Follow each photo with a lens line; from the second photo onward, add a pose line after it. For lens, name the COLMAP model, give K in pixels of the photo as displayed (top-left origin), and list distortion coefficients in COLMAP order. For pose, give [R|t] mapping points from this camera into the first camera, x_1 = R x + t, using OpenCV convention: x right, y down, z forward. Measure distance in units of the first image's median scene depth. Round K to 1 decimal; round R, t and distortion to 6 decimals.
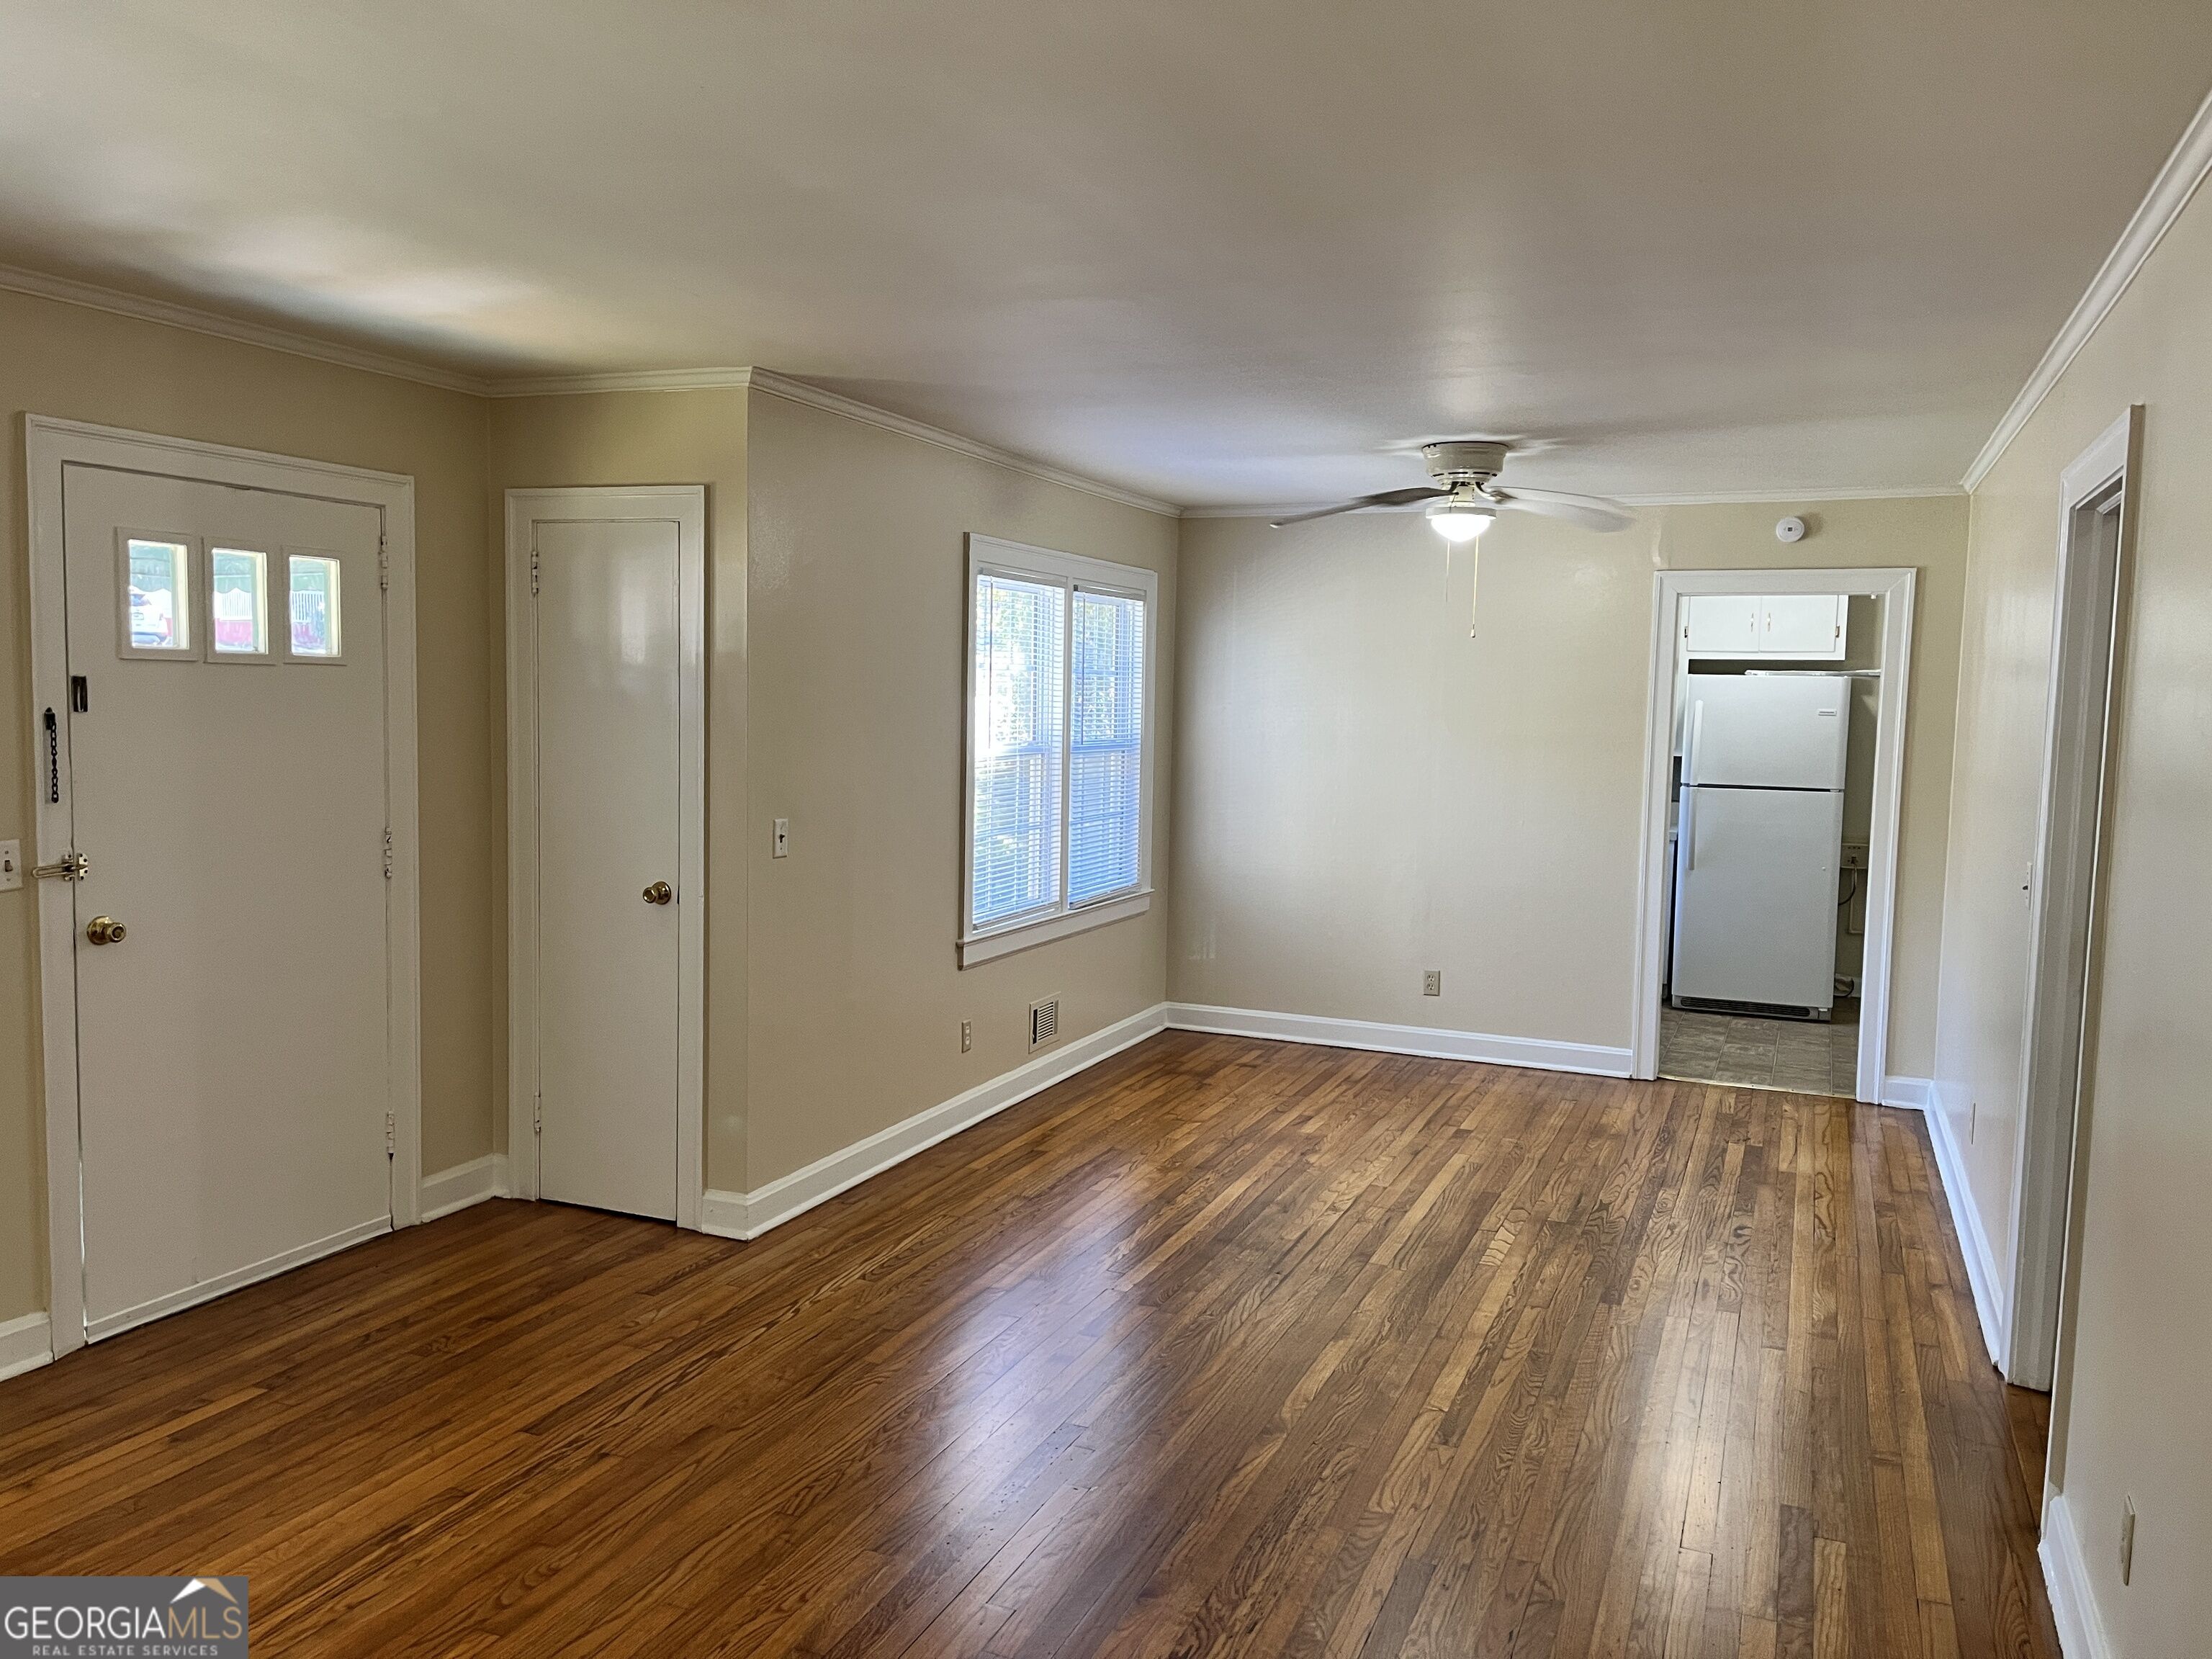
lens RADIAL K [[1671.2, 0, 1095.4], [0, 1671.2, 830.9], [0, 0, 1]] dist [0.076446, -0.098318]
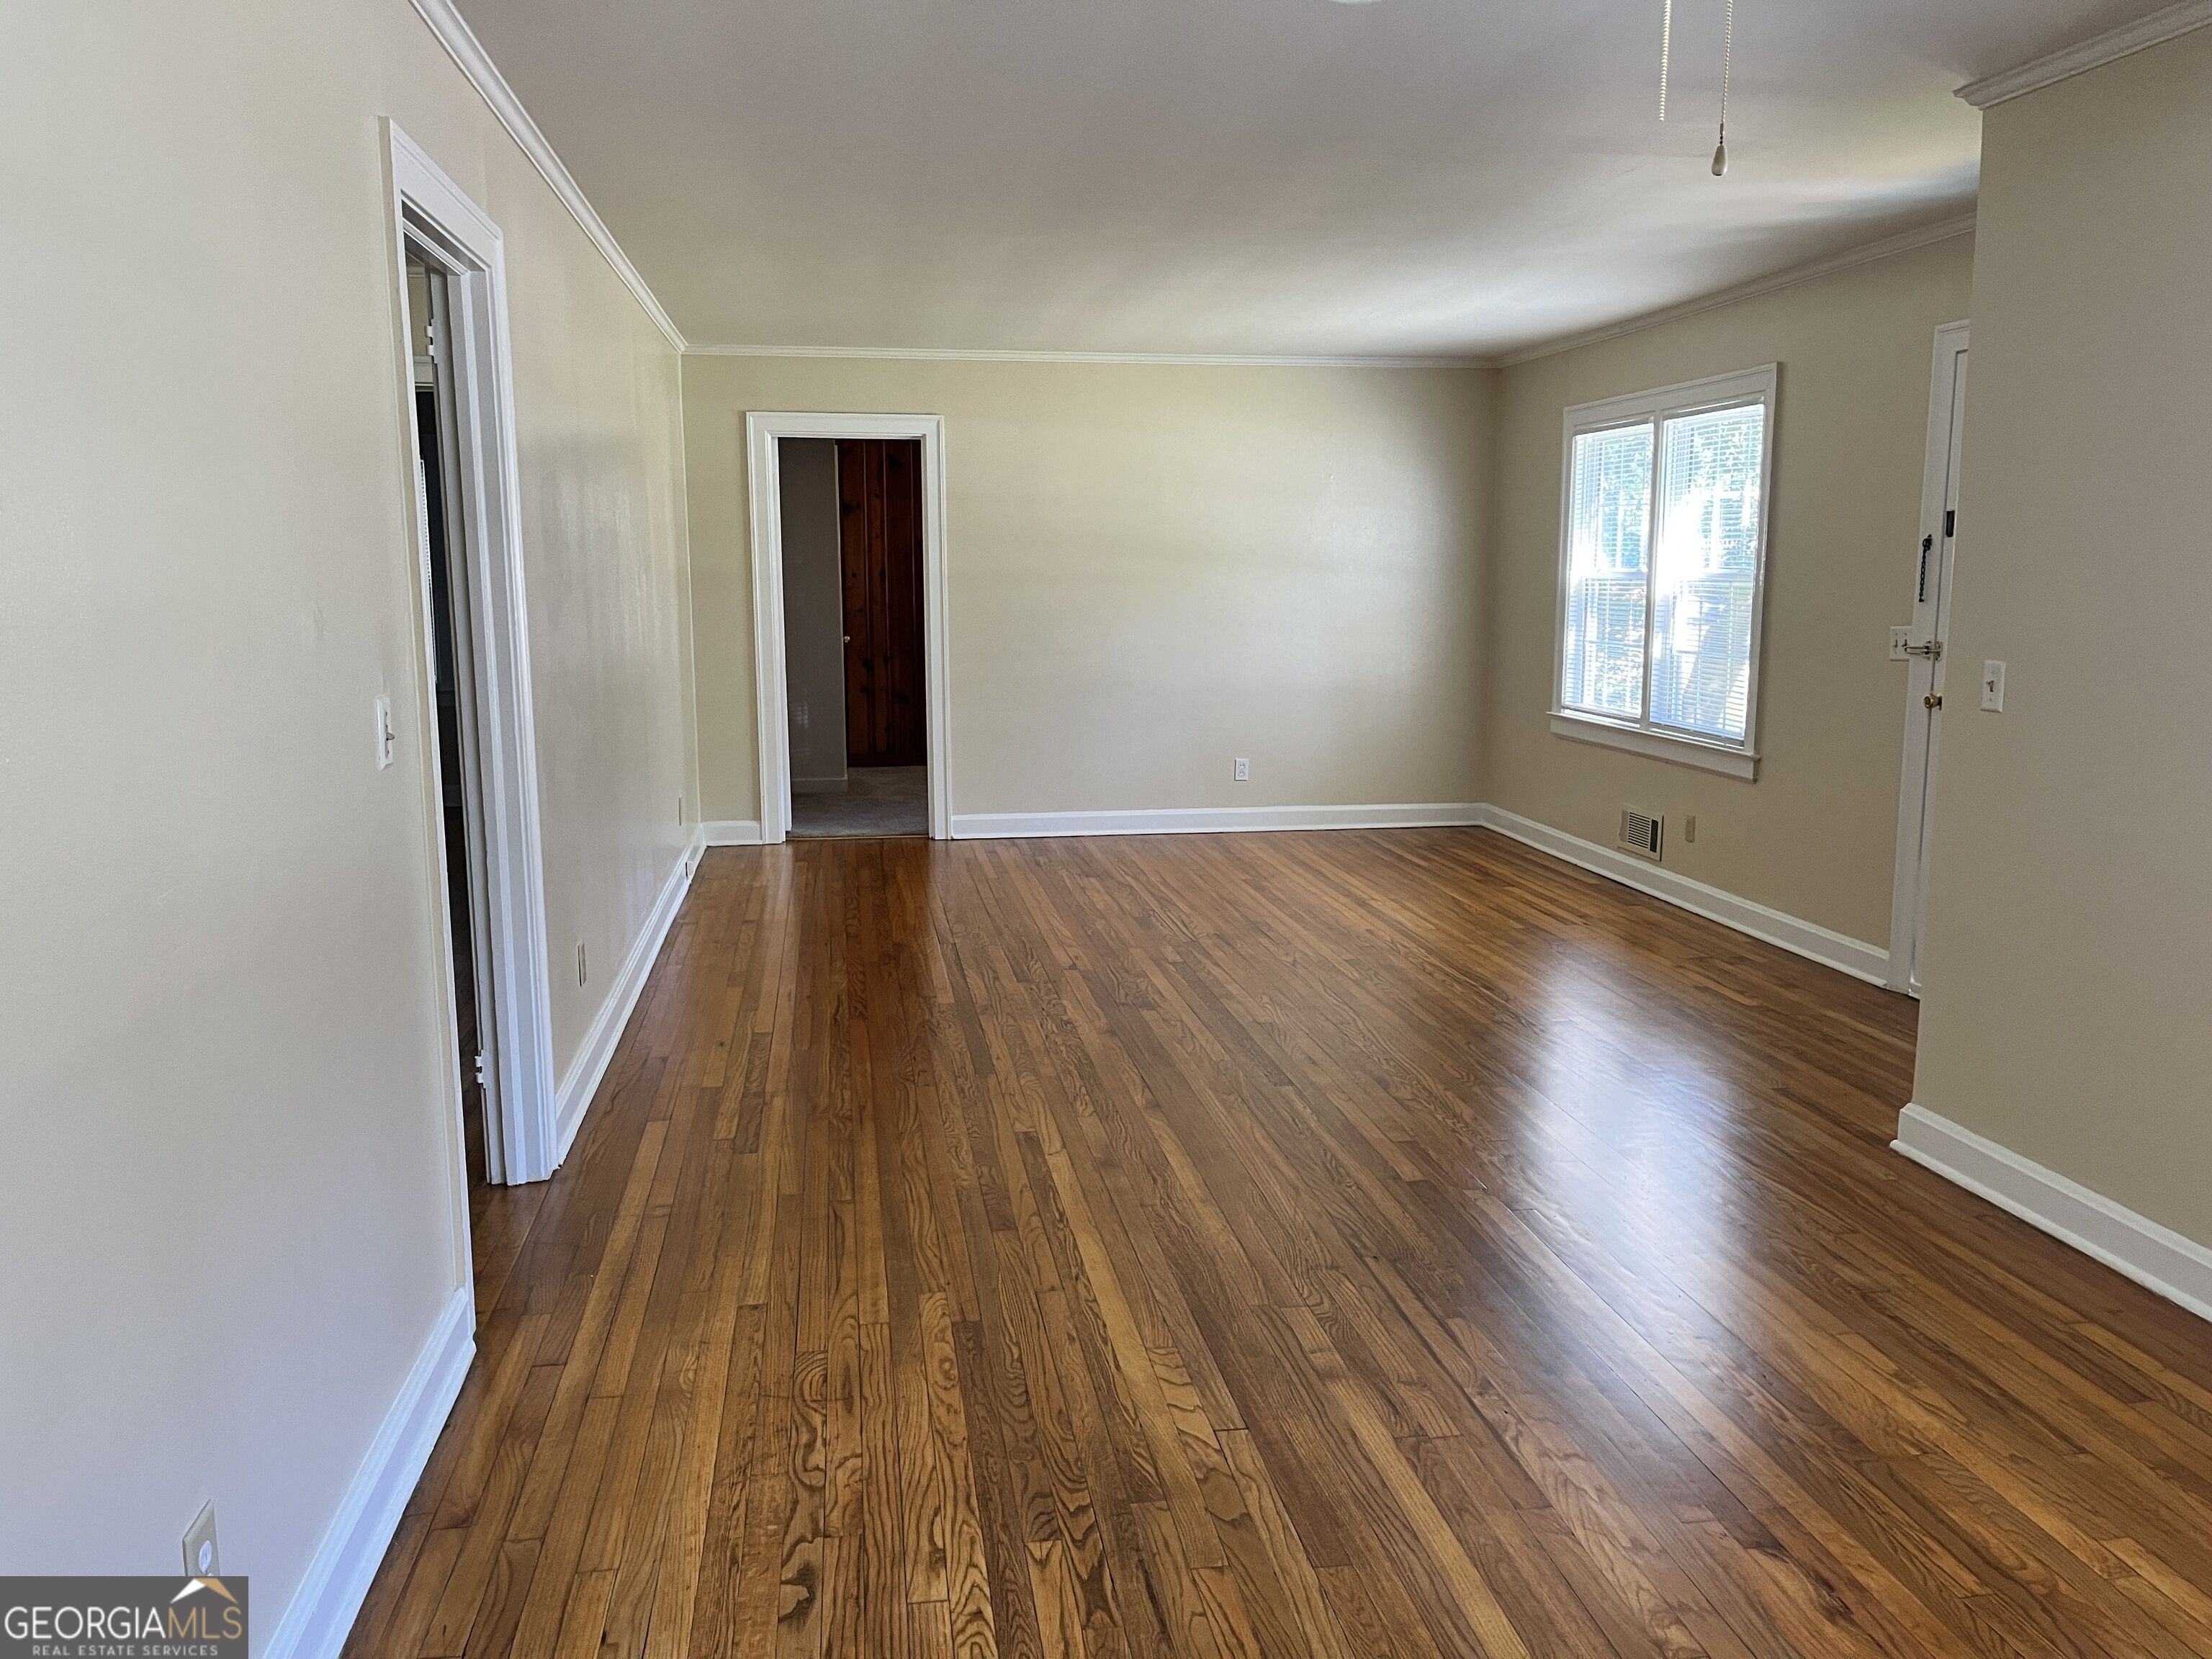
lens RADIAL K [[1671.2, 0, 1094.3], [0, 1671.2, 815.2], [0, 0, 1]] dist [0.076446, -0.098318]
pose [[-0.849909, 0.058559, -0.523665, 0.530465], [-0.060180, 0.976516, 0.206870, -0.068361], [0.523481, 0.207335, -0.826426, 1.347118]]
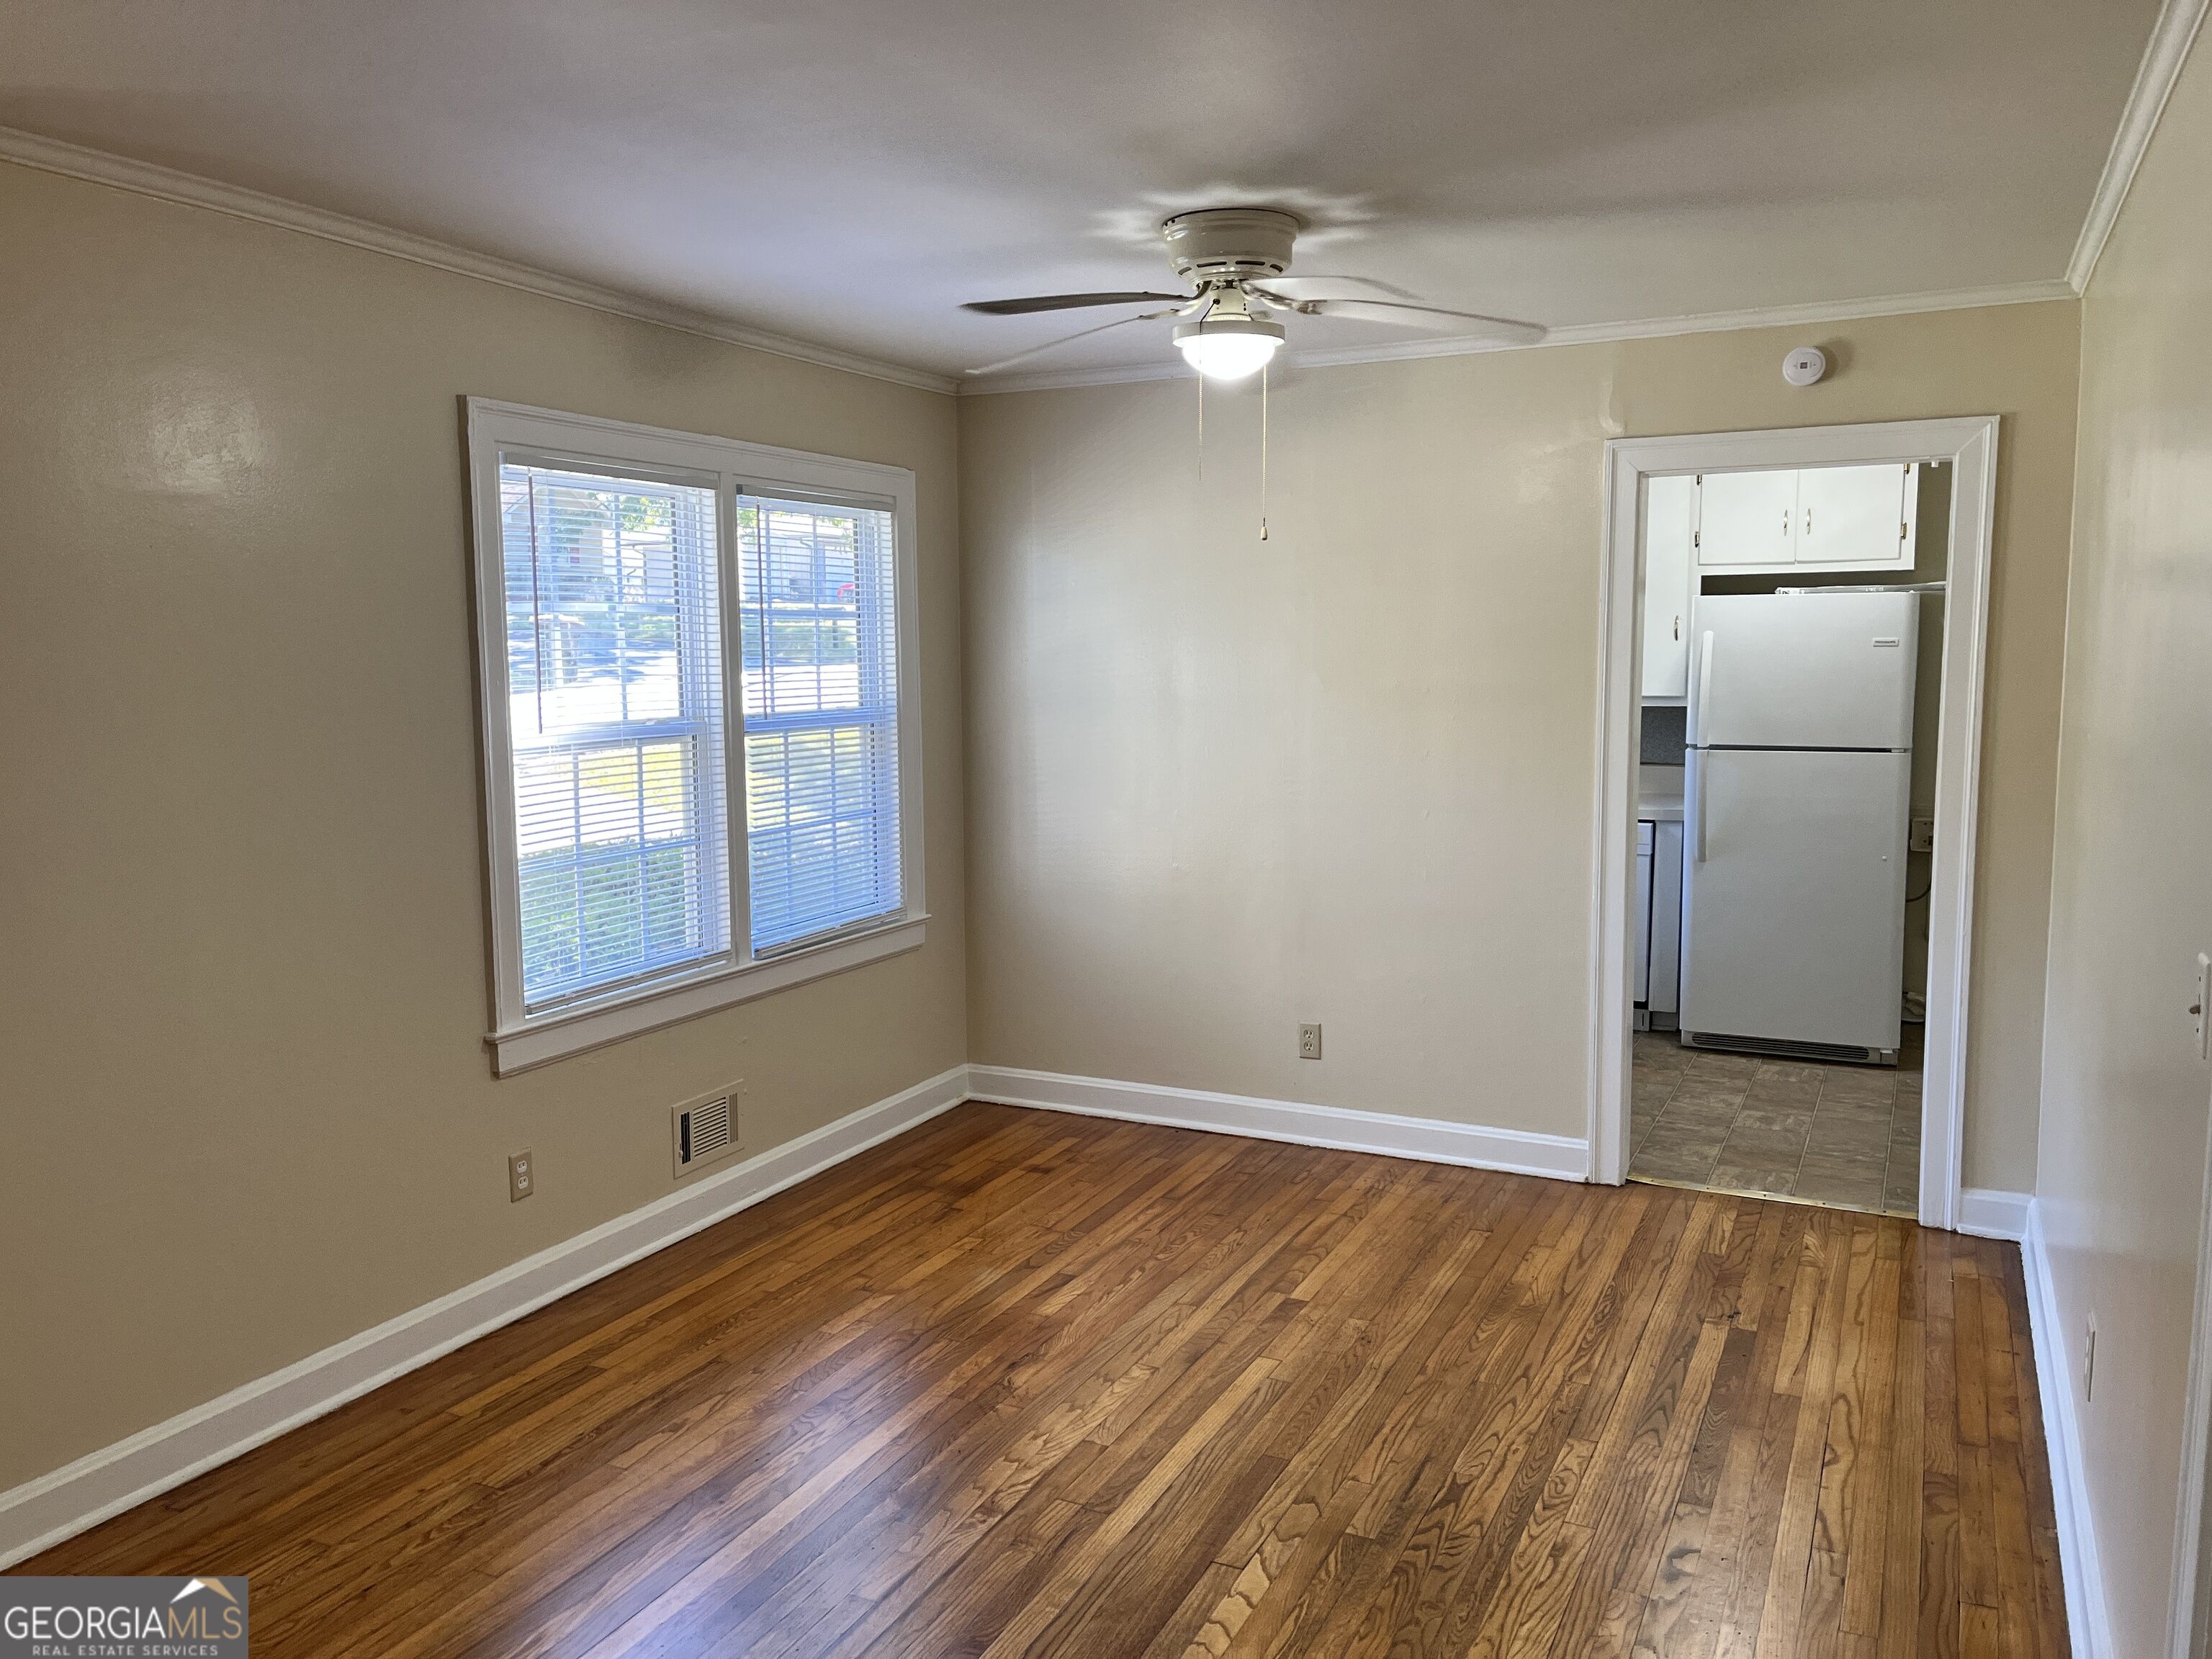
lens RADIAL K [[1671.2, 0, 1105.8], [0, 1671.2, 825.7], [0, 0, 1]] dist [0.076446, -0.098318]
pose [[0.998292, -0.023383, -0.053537, 0.220717], [0.024748, 0.999382, 0.024976, -0.028781], [0.052920, -0.026258, 0.998253, 0.417074]]
